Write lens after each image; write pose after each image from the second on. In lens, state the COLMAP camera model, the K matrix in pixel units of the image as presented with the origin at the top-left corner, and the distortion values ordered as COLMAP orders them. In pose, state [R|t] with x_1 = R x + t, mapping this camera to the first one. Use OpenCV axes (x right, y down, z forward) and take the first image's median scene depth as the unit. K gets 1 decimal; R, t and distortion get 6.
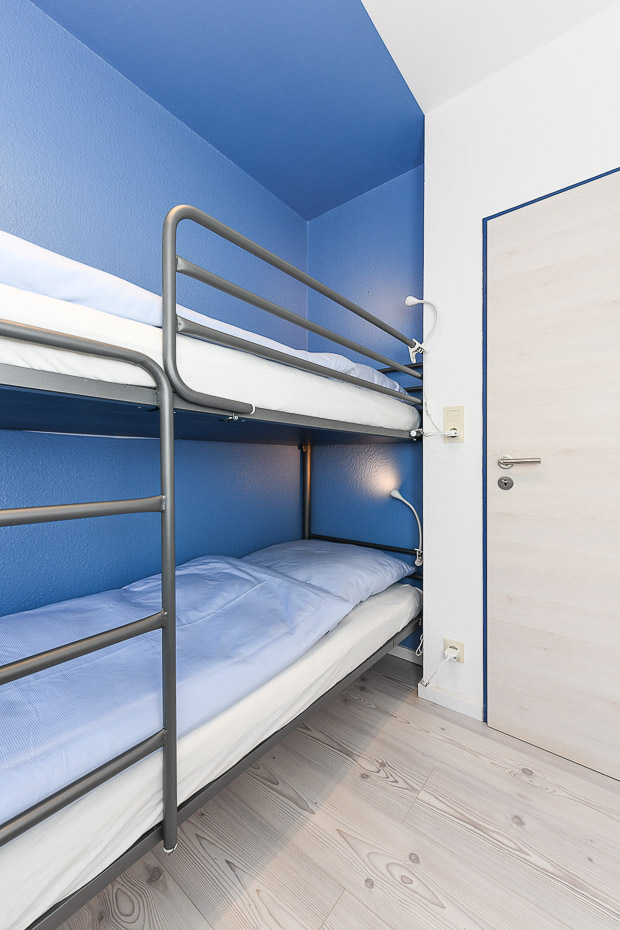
lens RADIAL K [[377.5, 0, 312.0], [0, 377.5, 461.2], [0, 0, 1]] dist [-0.000190, -0.001012]
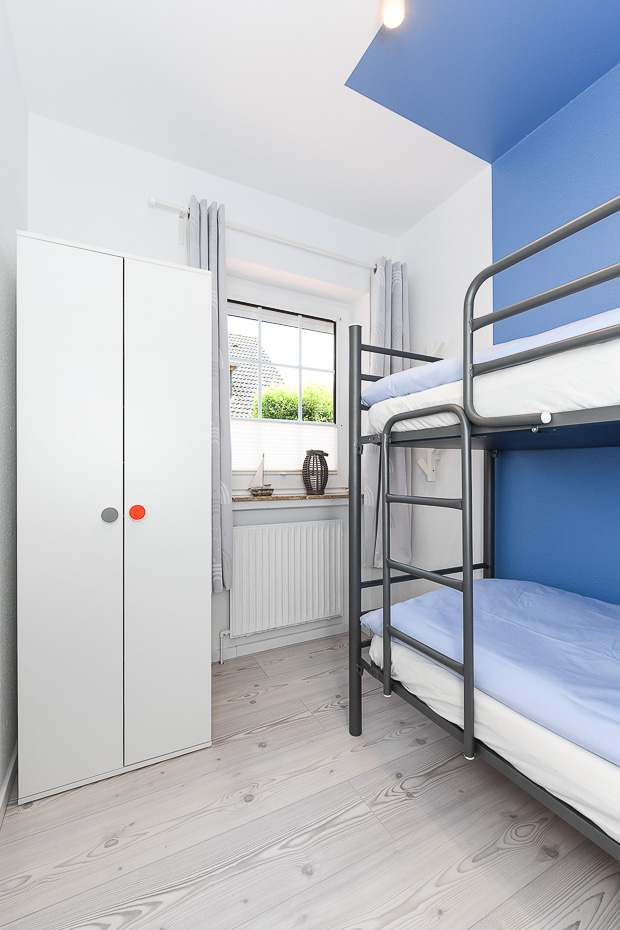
lens RADIAL K [[400.7, 0, 311.8], [0, 400.7, 470.3], [0, 0, 1]] dist [0.000259, -0.002271]
pose [[-0.405346, -0.005238, -0.914148, 0.951936], [0.006444, 0.999942, -0.008587, -0.005322], [0.914140, -0.009371, -0.405289, 0.865058]]
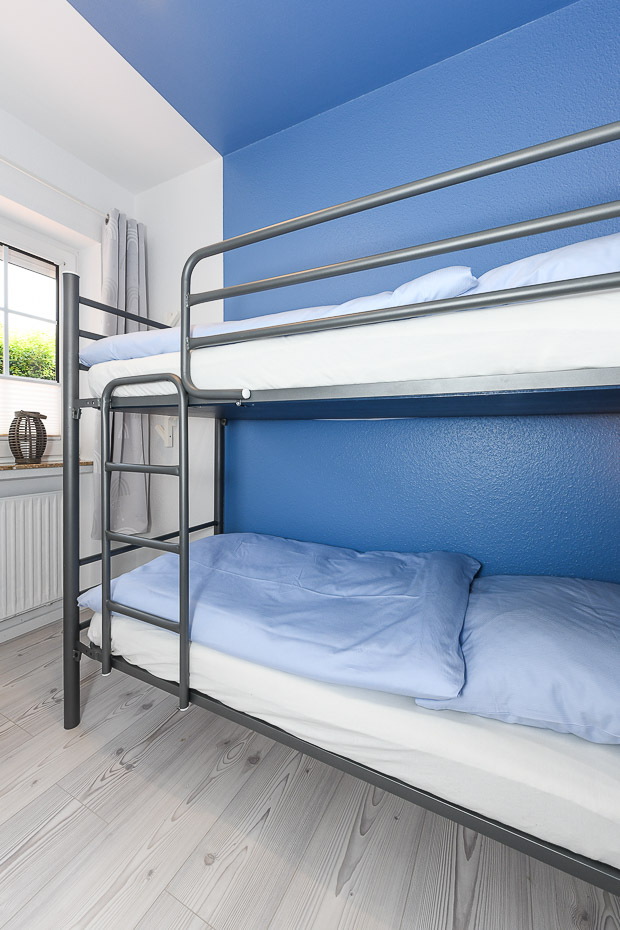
lens RADIAL K [[377.5, 0, 309.1], [0, 377.5, 443.5], [0, 0, 1]] dist [-0.000190, -0.001012]
pose [[0.189156, 0.015805, -0.981820, 0.902645], [-0.000847, 0.999873, 0.015933, -0.015616], [0.981947, -0.002183, 0.189145, 0.964137]]
